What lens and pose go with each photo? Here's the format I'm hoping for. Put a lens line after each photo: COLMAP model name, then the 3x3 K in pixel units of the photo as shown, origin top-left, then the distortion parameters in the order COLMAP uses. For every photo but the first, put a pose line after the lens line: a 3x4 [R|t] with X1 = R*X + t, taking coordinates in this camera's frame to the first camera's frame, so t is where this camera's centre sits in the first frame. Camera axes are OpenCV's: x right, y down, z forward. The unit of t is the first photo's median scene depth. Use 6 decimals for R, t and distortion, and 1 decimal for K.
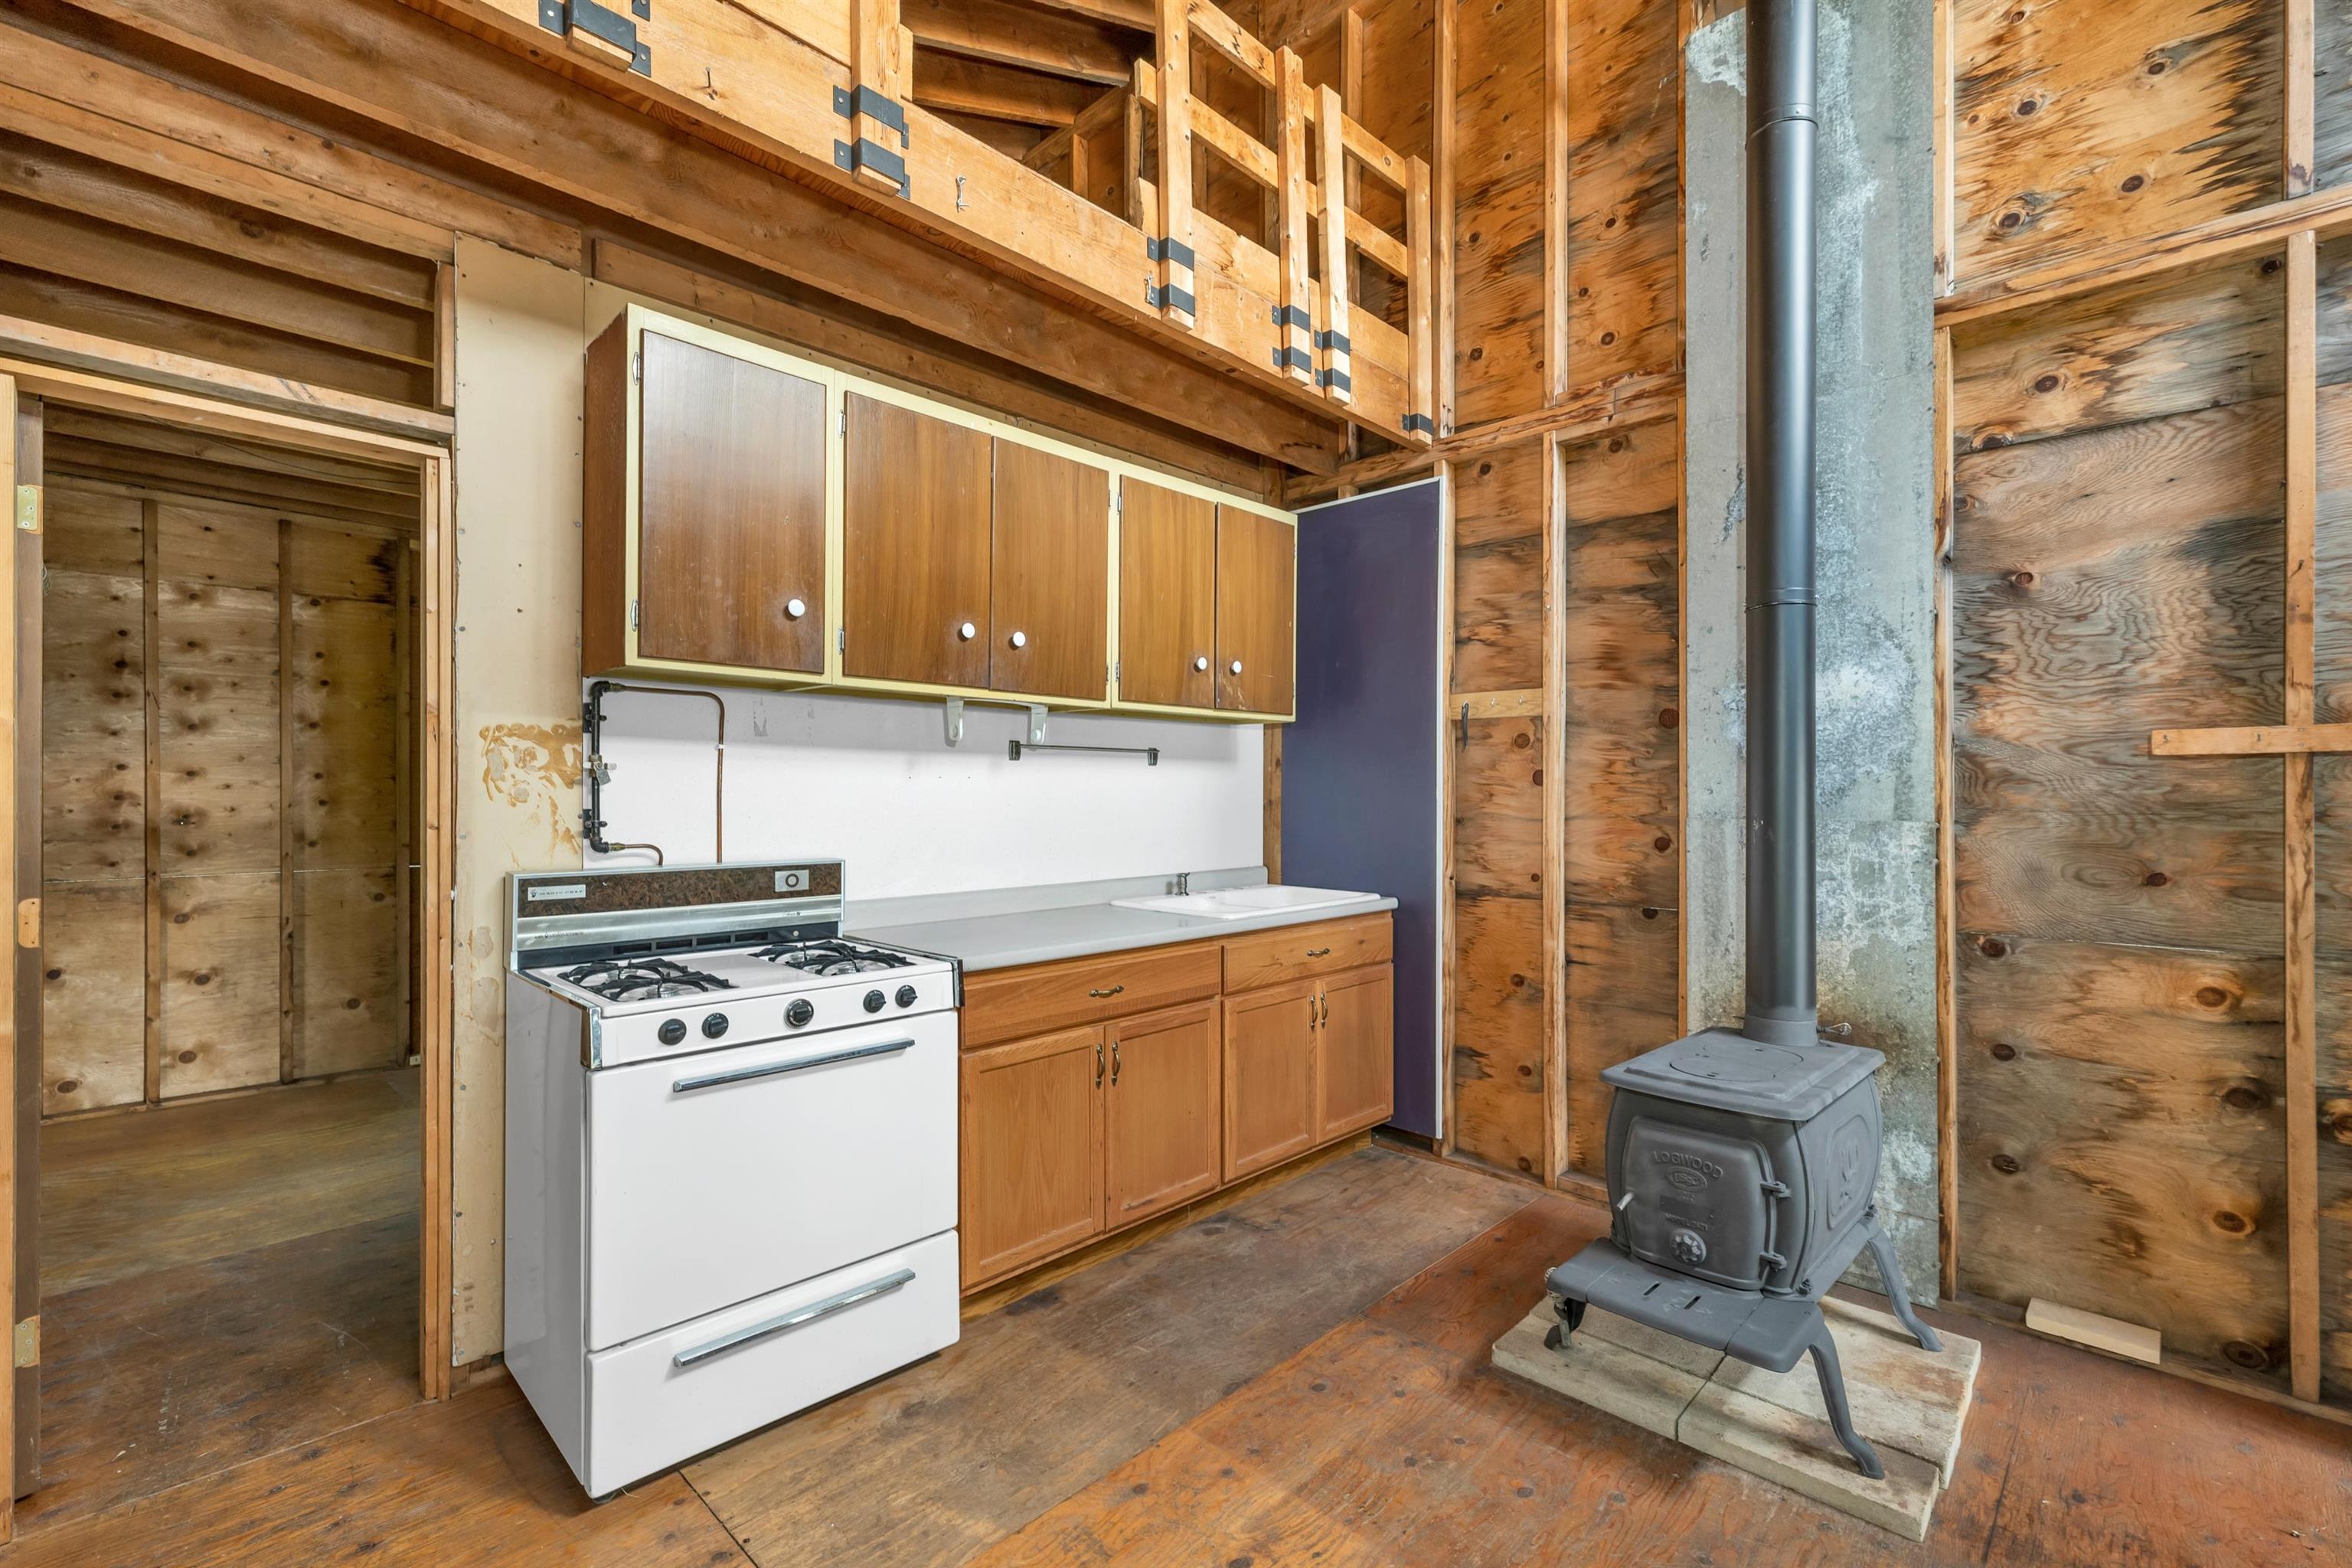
lens RADIAL K [[1015.6, 0, 1178.7], [0, 1015.6, 787.3], [0, 0, 1]] dist [0.001050, -0.000252]
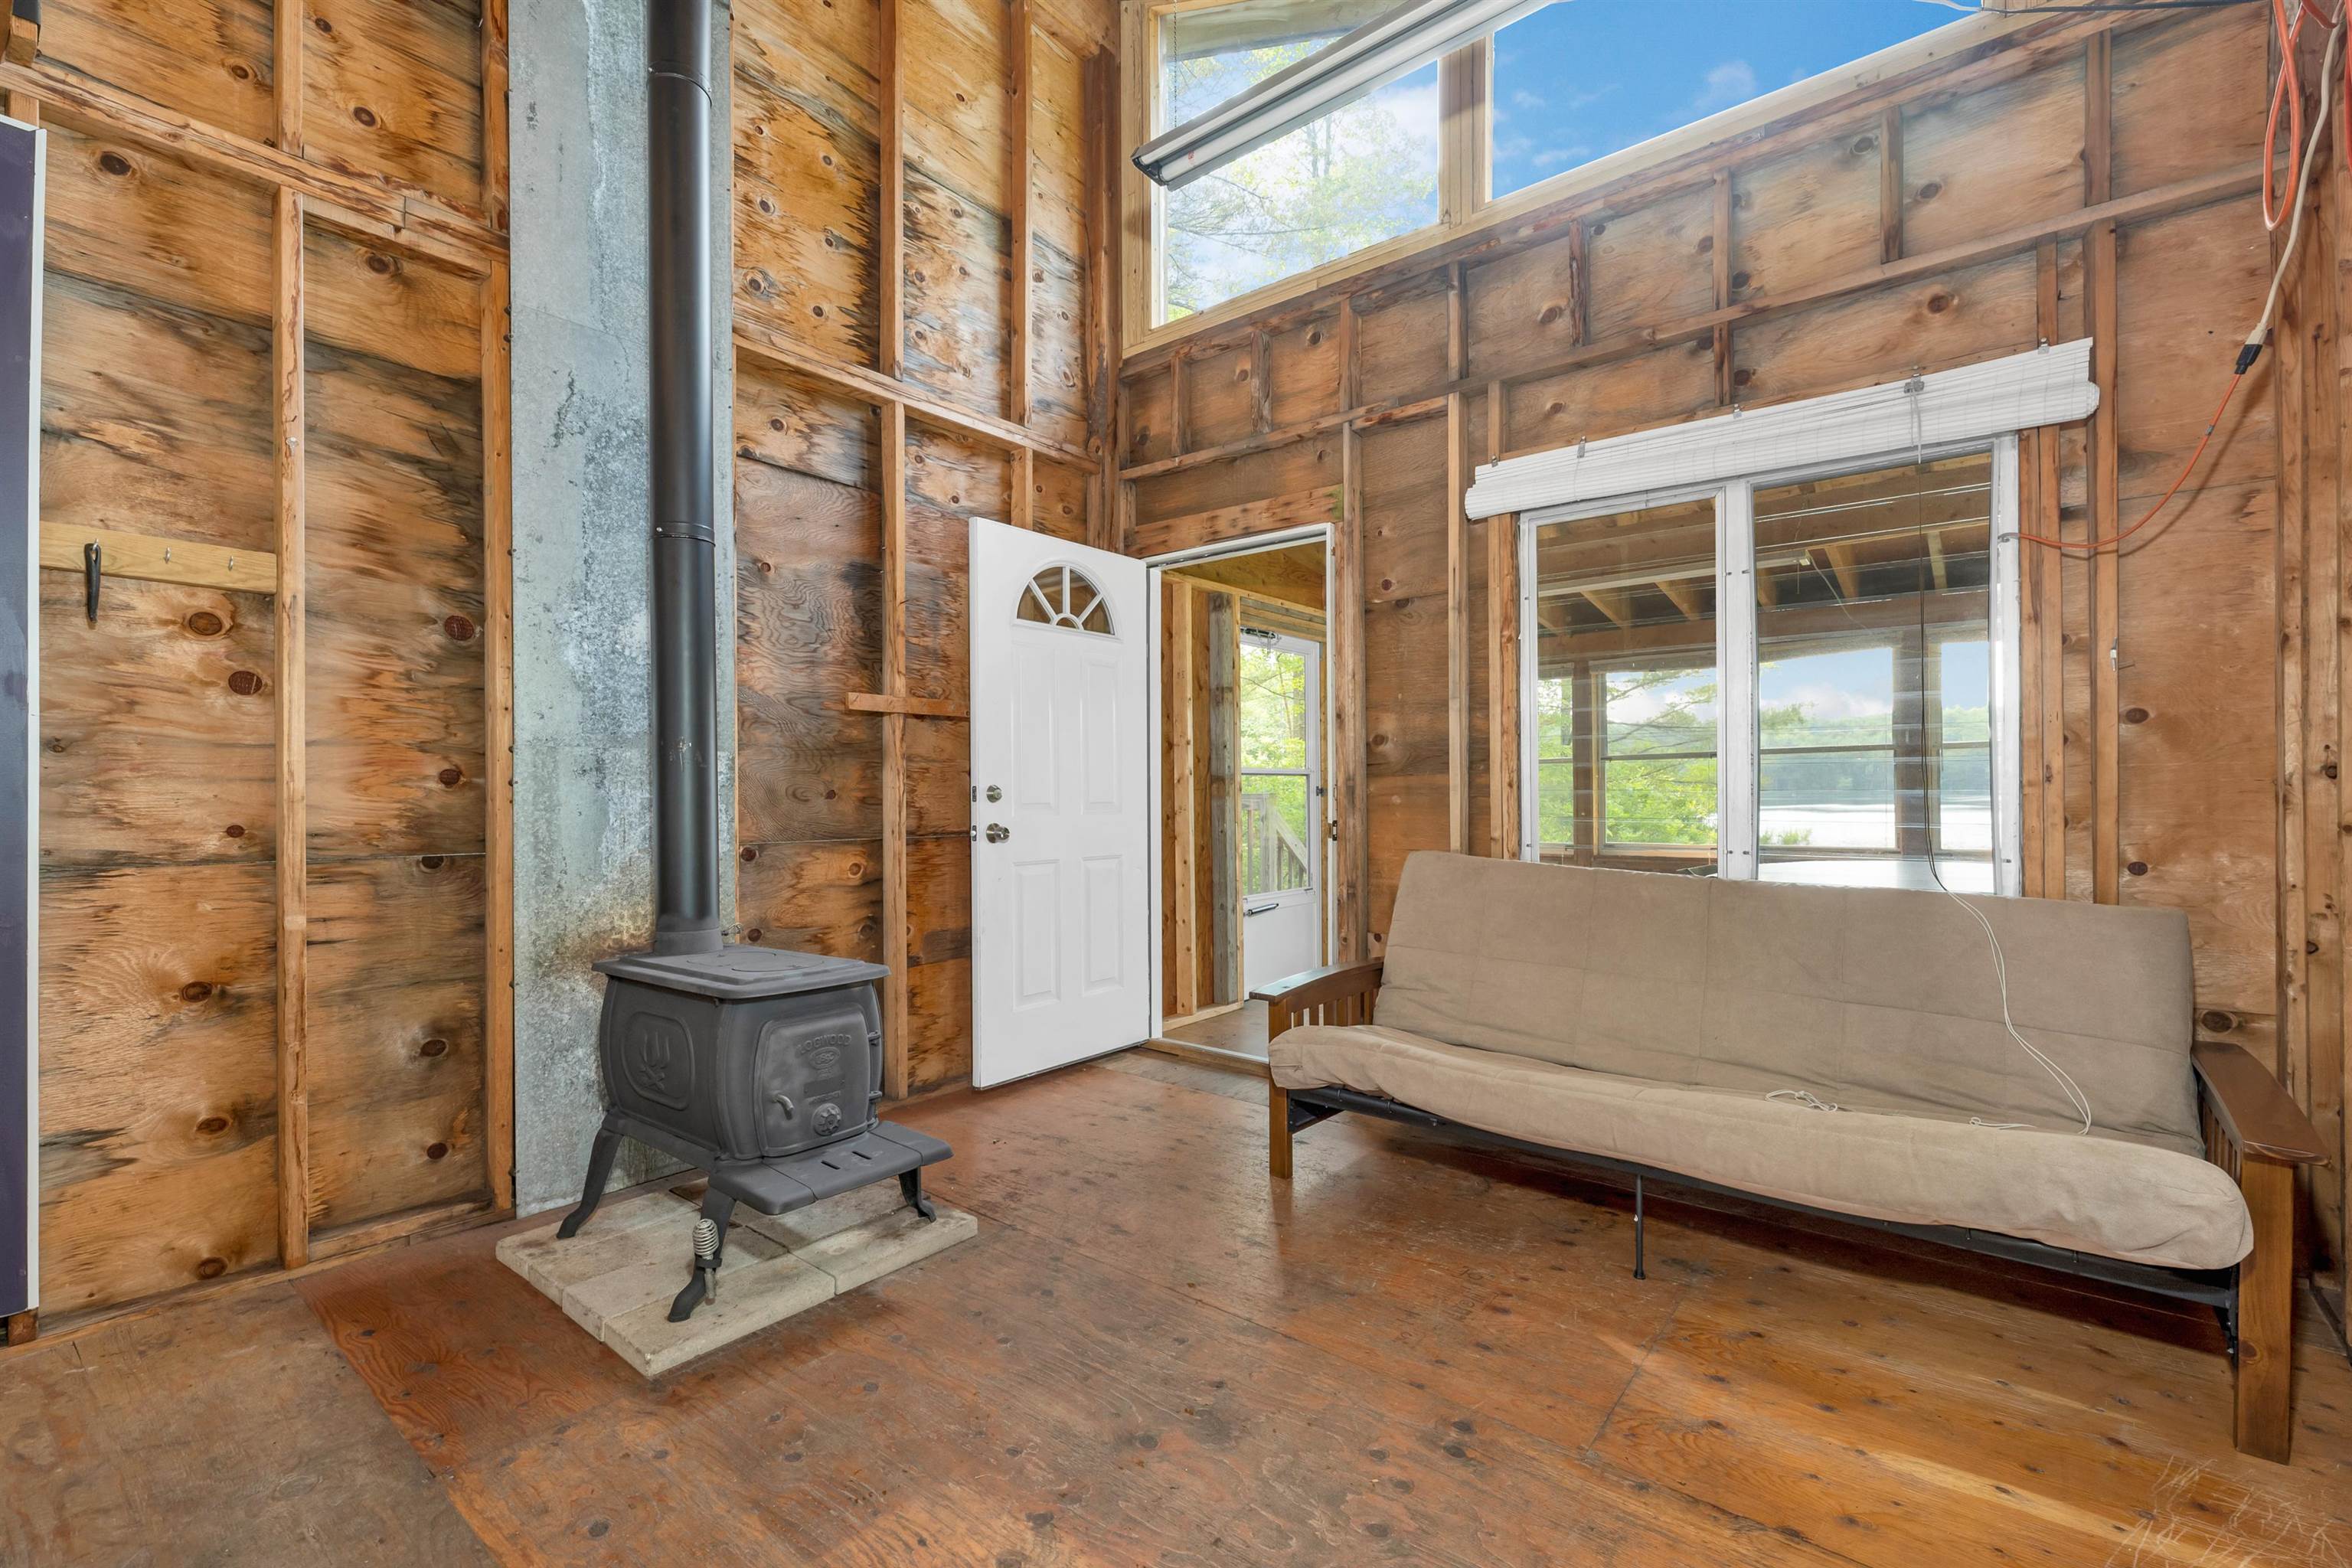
lens RADIAL K [[1015.6, 0, 1179.4], [0, 1015.6, 794.6], [0, 0, 1]] dist [0.001050, -0.000252]
pose [[-0.097509, 0.002386, 0.995232, -0.419064], [-0.004212, 0.999987, -0.002810, 0.070951], [-0.995226, -0.004466, -0.097498, 0.491165]]
